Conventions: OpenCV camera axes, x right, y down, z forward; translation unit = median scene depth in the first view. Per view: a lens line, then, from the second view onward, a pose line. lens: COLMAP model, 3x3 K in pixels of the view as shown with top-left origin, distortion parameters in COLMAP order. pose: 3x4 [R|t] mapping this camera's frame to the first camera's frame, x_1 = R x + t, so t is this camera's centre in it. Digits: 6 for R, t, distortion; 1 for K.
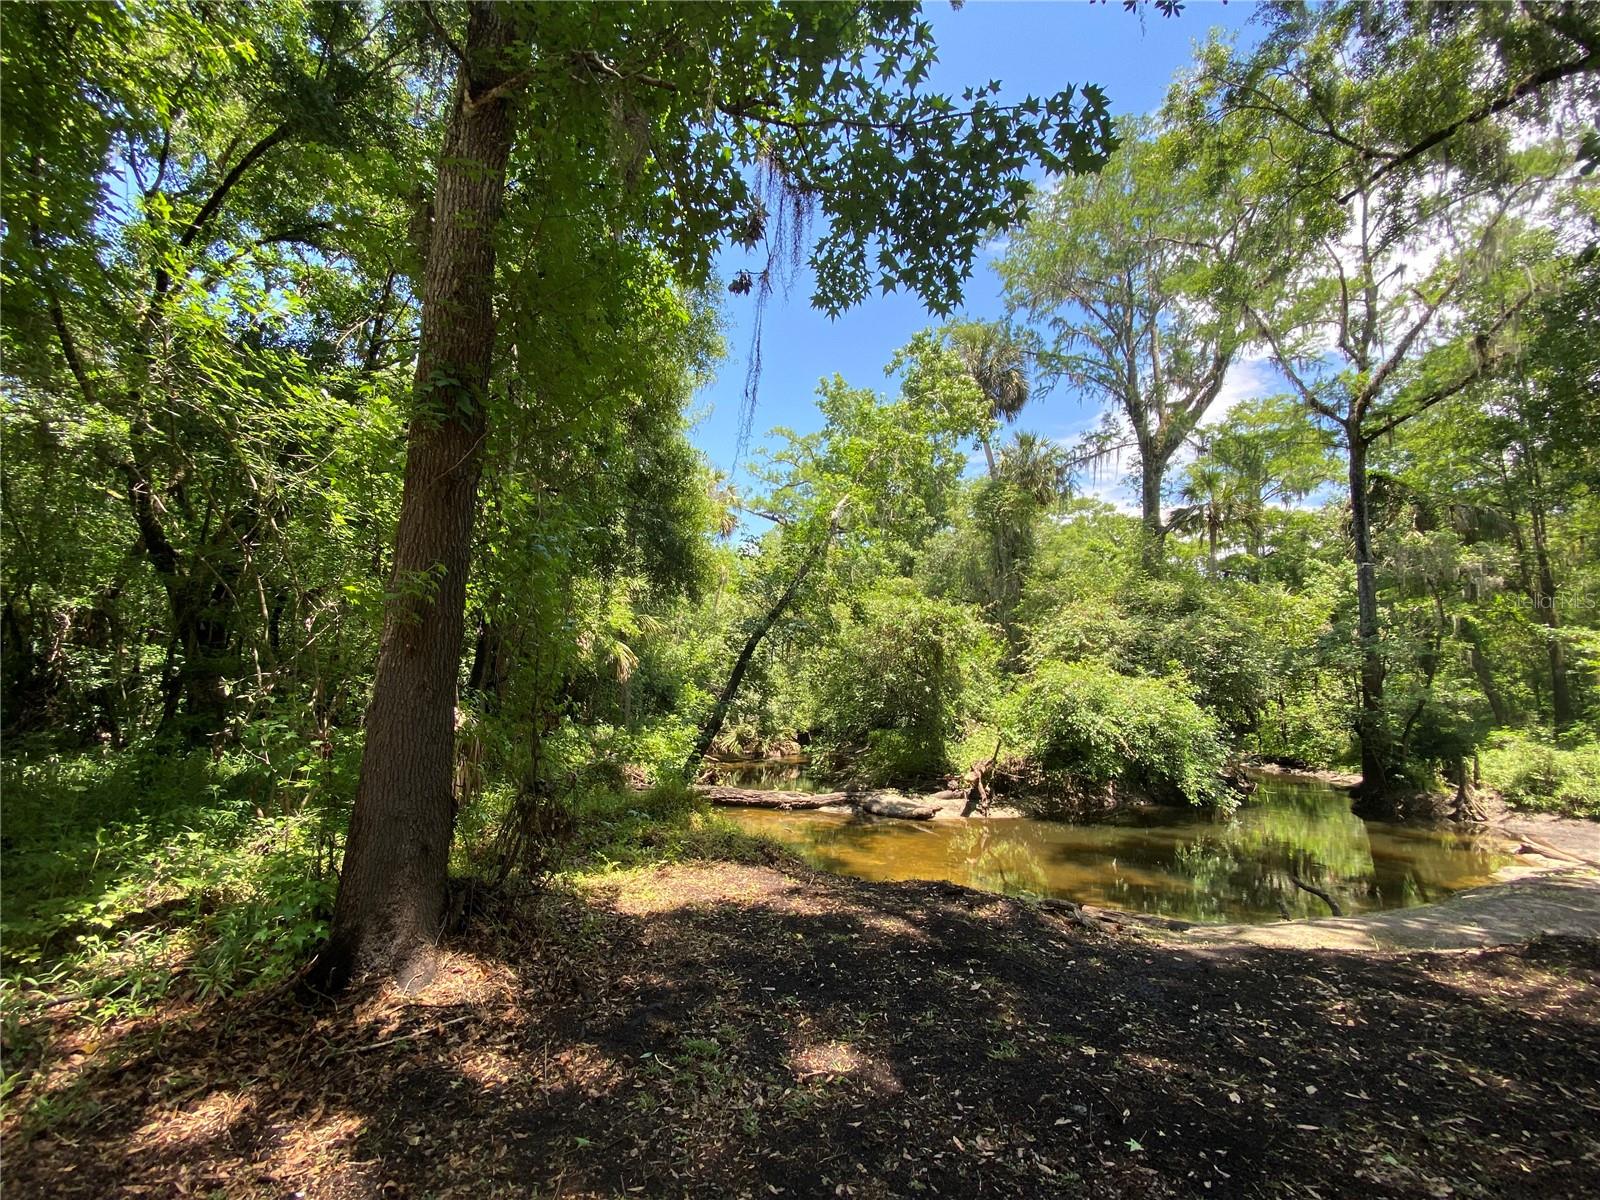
lens RADIAL K [[647.7, 0, 791.5], [0, 647.7, 597.6], [0, 0, 1]] dist [0.012705, -0.019058]
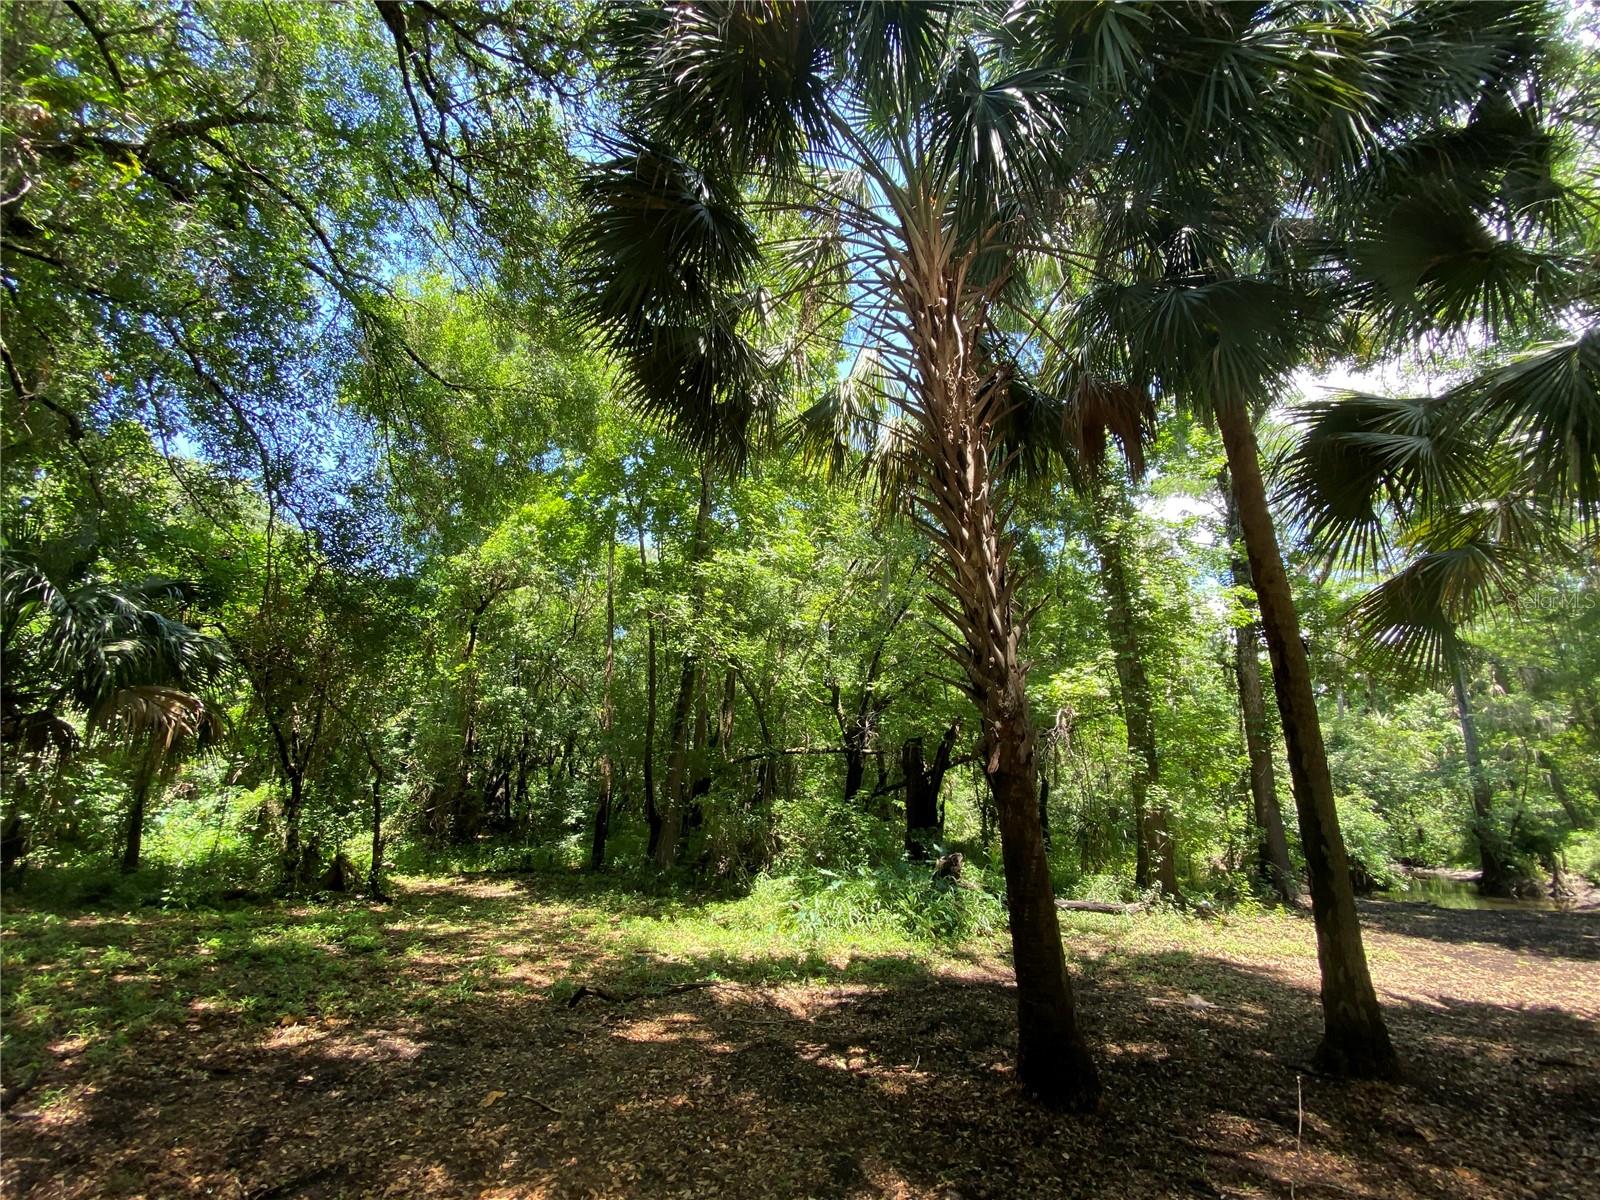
lens RADIAL K [[652.2, 0, 800.0], [0, 652.2, 600.0], [0, 0, 1]] dist [0.015035, -0.018403]
pose [[0.999695, -0.003634, -0.024447, -0.601185], [0.000051, 0.989429, -0.145016, -0.100300], [0.024715, 0.144971, 0.989127, -0.536974]]
